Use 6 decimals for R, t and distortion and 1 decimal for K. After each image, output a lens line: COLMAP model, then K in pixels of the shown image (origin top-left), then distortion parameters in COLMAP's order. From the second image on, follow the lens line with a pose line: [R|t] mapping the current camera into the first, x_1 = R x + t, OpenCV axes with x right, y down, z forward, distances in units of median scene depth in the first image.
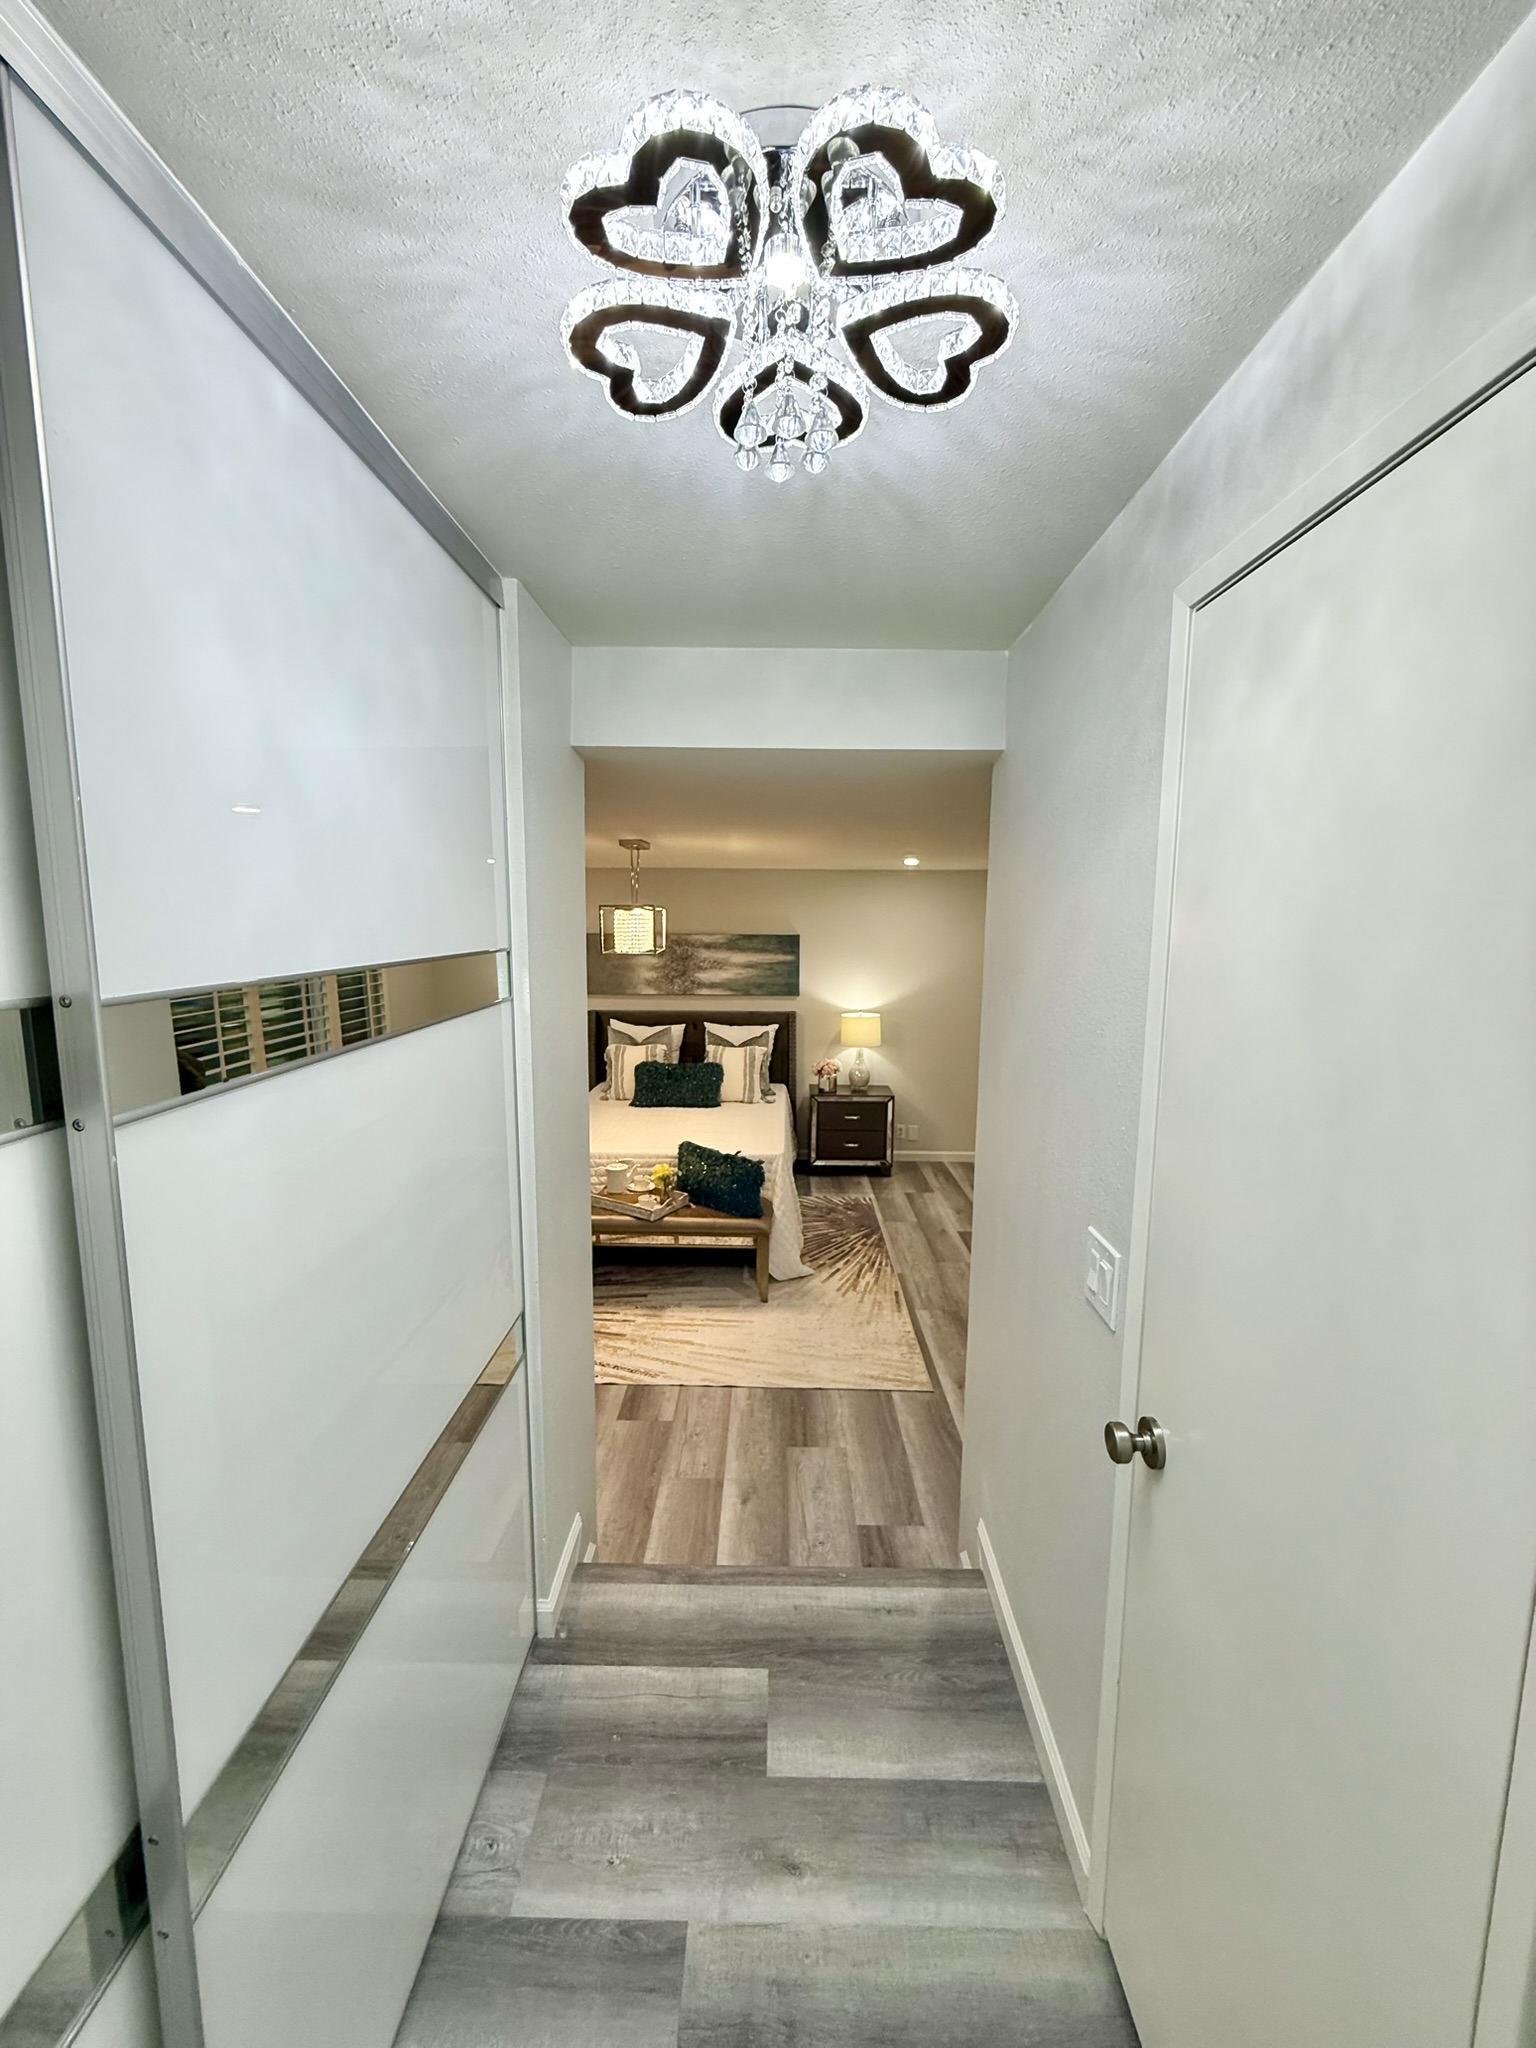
lens RADIAL K [[819.7, 0, 767.3], [0, 819.7, 1025.8], [0, 0, 1]] dist [0.002748, 0.000378]
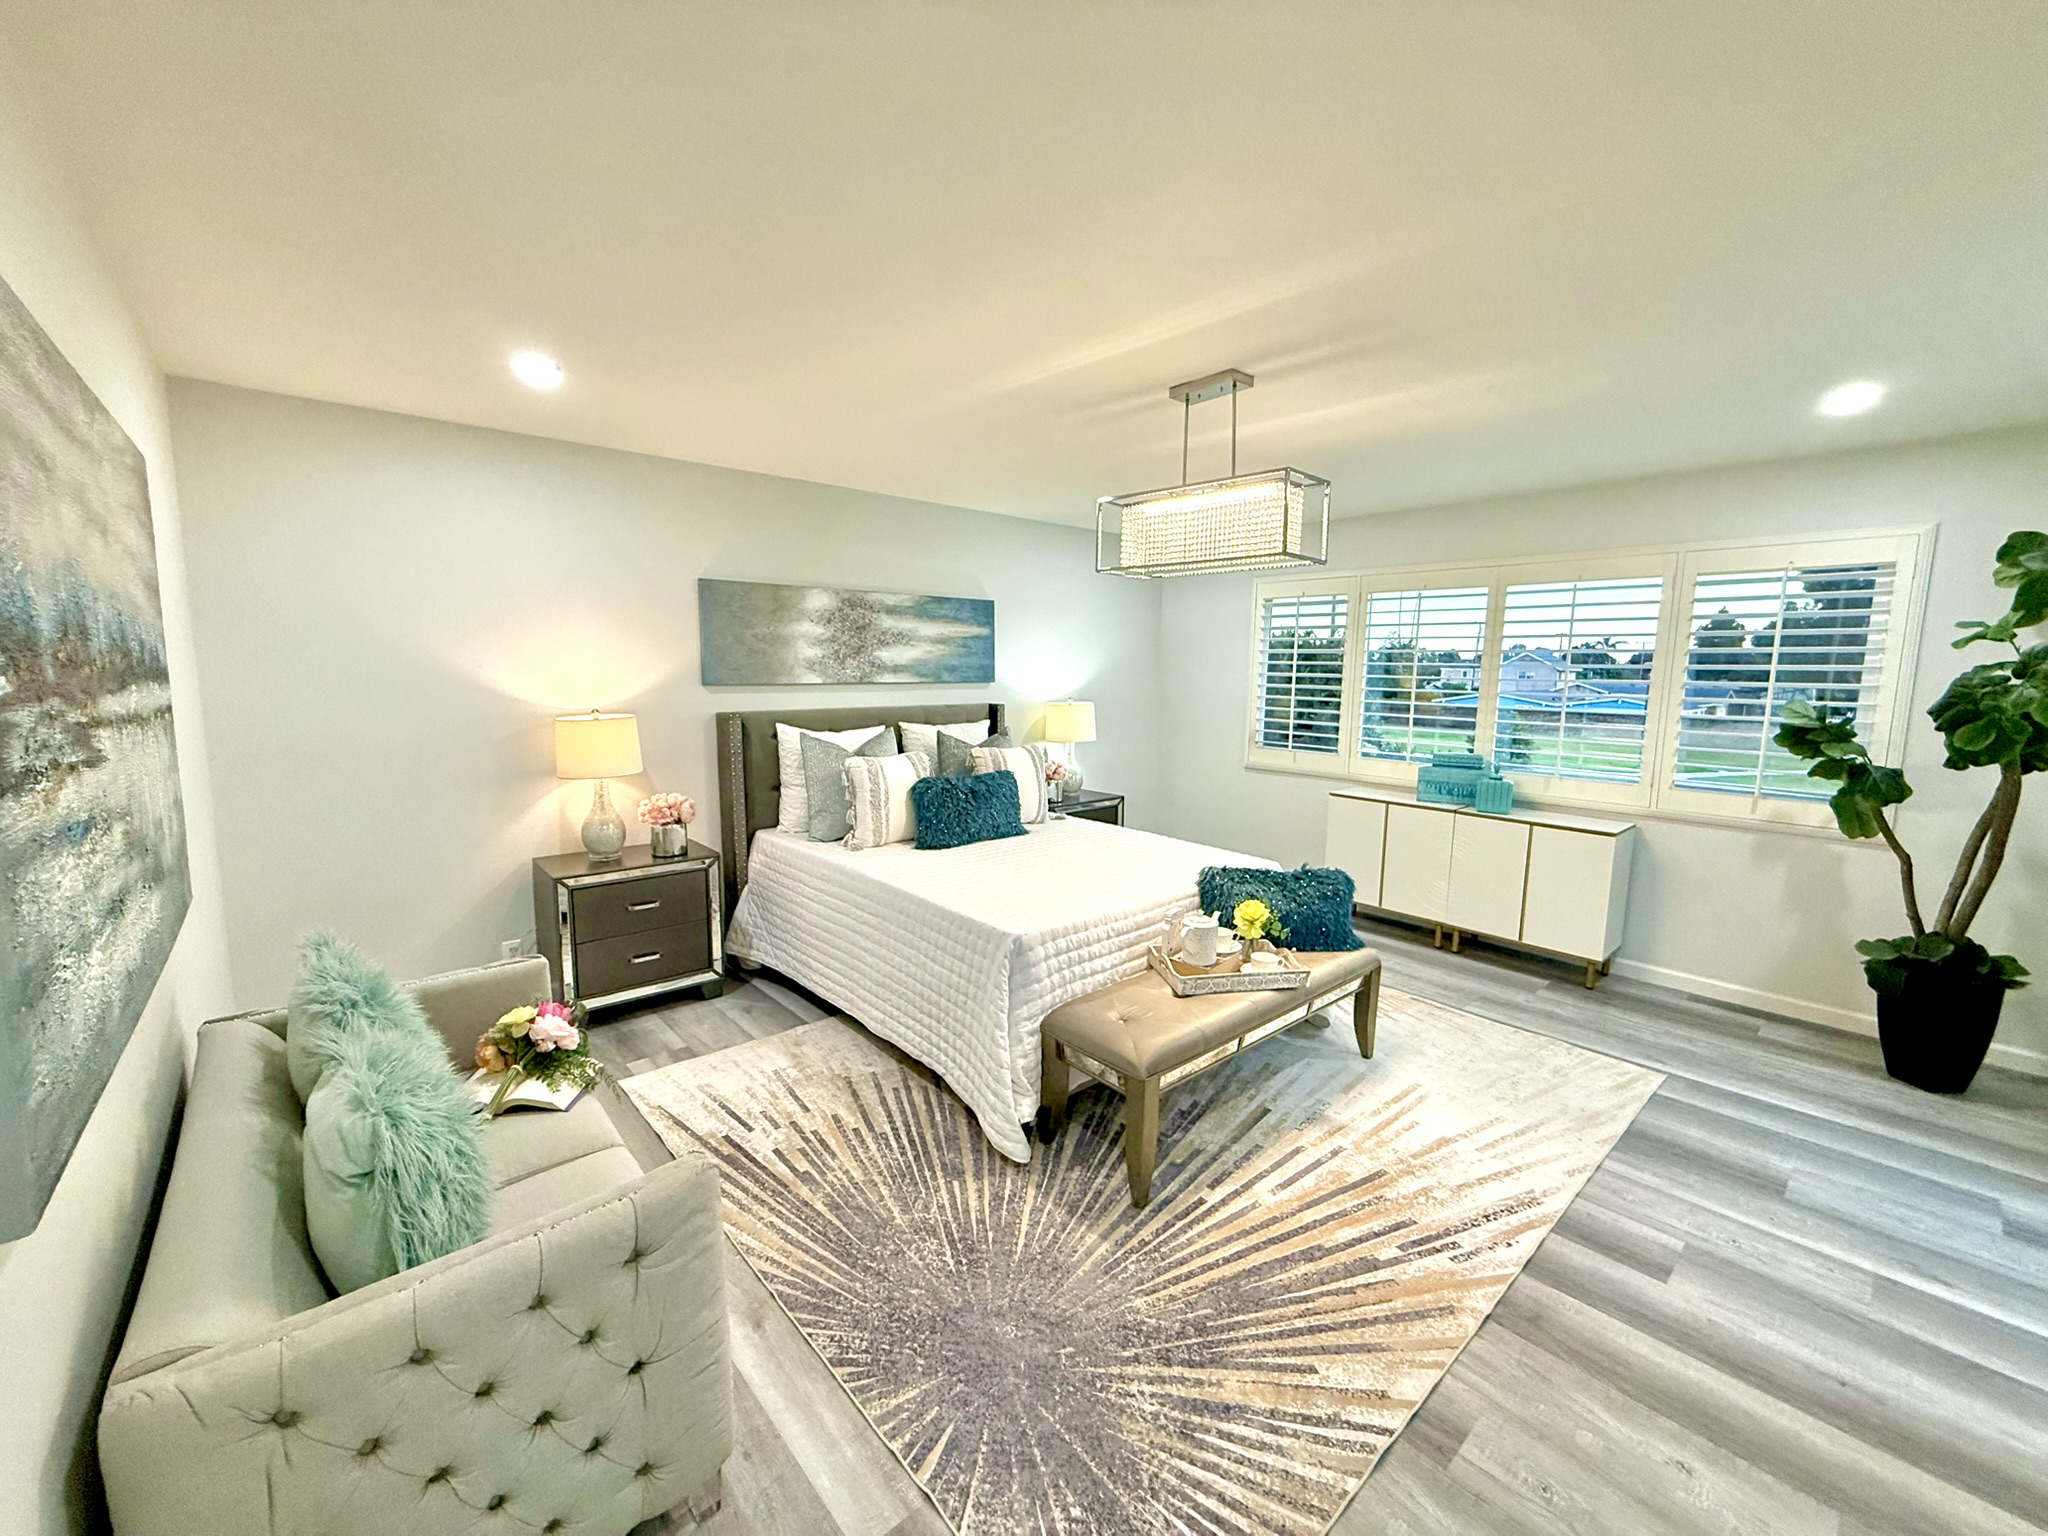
lens RADIAL K [[819.7, 0, 1024.7], [0, 819.7, 770.6], [0, 0, 1]] dist [0.002748, 0.000378]
pose [[0.736129, -0.084273, 0.671574, -0.458665], [0.077086, 0.996201, 0.040513, 0.016214], [-0.672437, 0.021946, 0.739829, 0.425555]]
